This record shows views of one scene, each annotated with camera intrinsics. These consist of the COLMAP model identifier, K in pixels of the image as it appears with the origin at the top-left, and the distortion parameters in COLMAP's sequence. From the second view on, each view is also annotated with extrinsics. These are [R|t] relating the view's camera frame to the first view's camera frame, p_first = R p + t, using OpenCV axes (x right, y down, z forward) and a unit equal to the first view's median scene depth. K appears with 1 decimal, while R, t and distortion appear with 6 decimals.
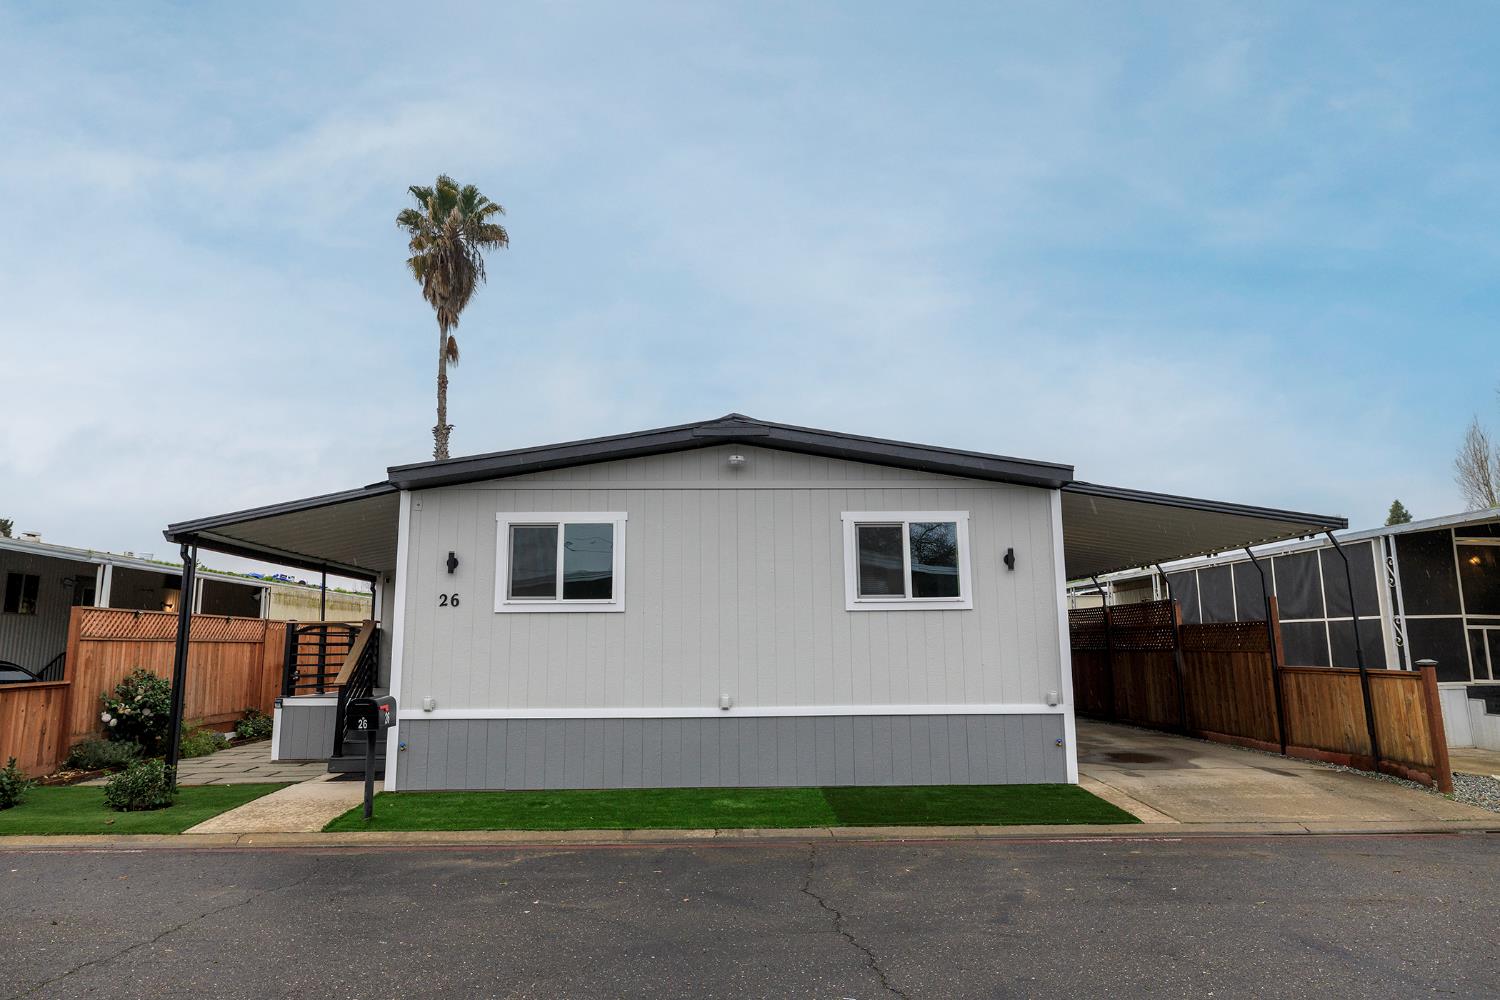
lens RADIAL K [[930.9, 0, 748.5], [0, 930.9, 503.2], [0, 0, 1]] dist [-0.000254, 0.000458]
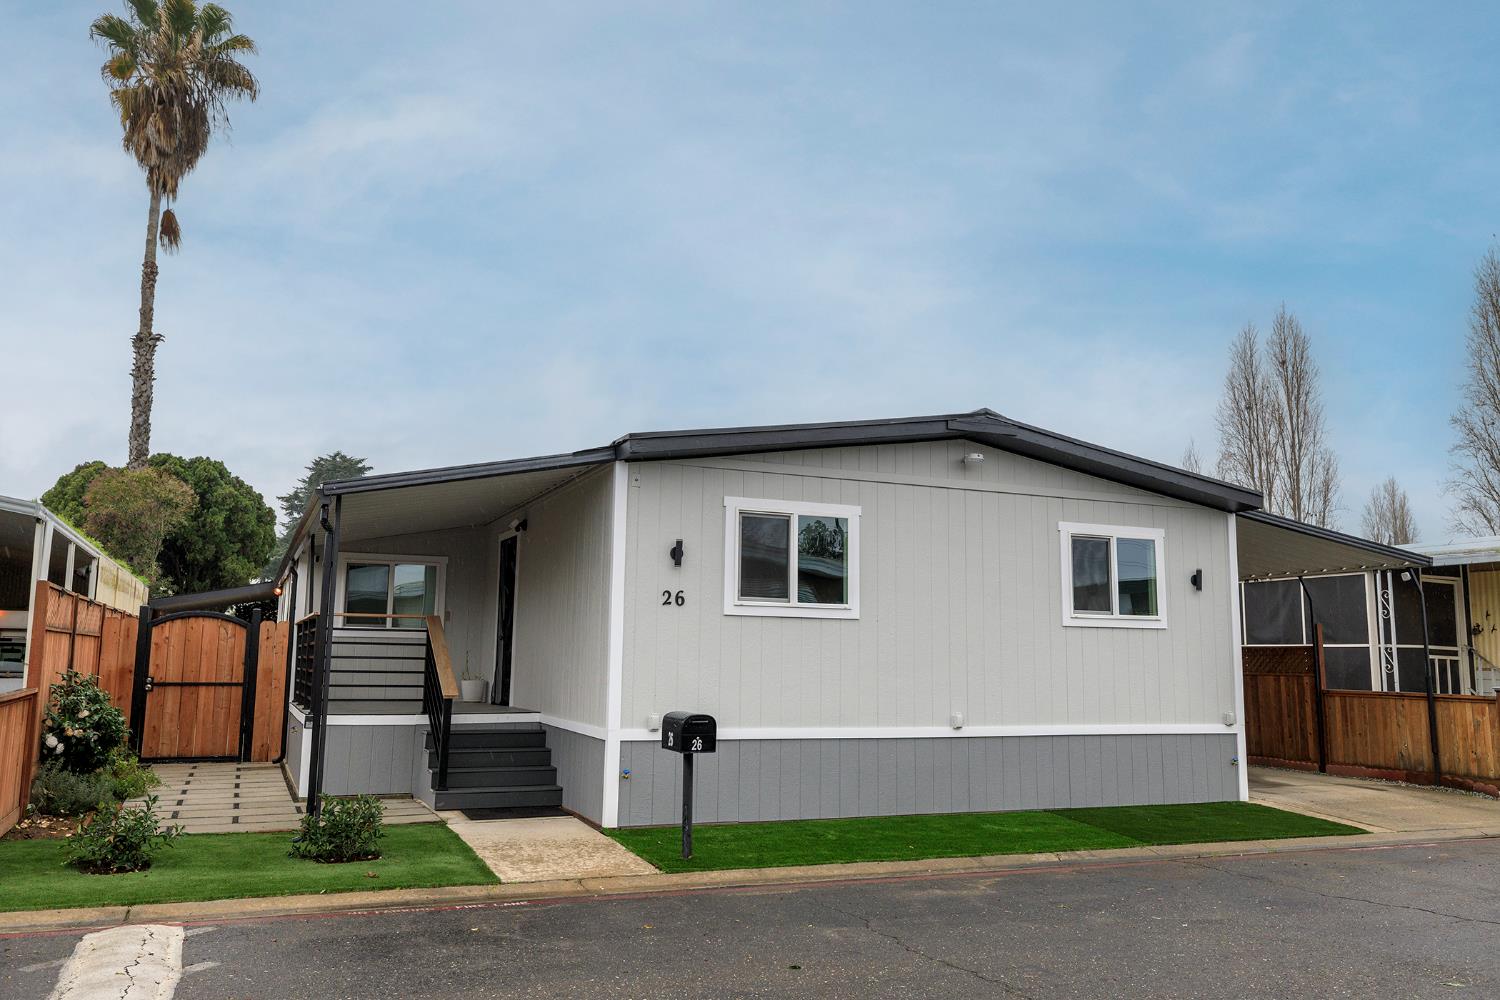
lens RADIAL K [[1170.5, 0, 753.4], [0, 1170.5, 497.7], [0, 0, 1]] dist [-0.004342, 0.018013]
pose [[0.928943, 0.072653, 0.363025, -0.618143], [-0.078874, 0.996882, 0.002321, 0.006536], [-0.361725, -0.030789, 0.931776, 0.001937]]
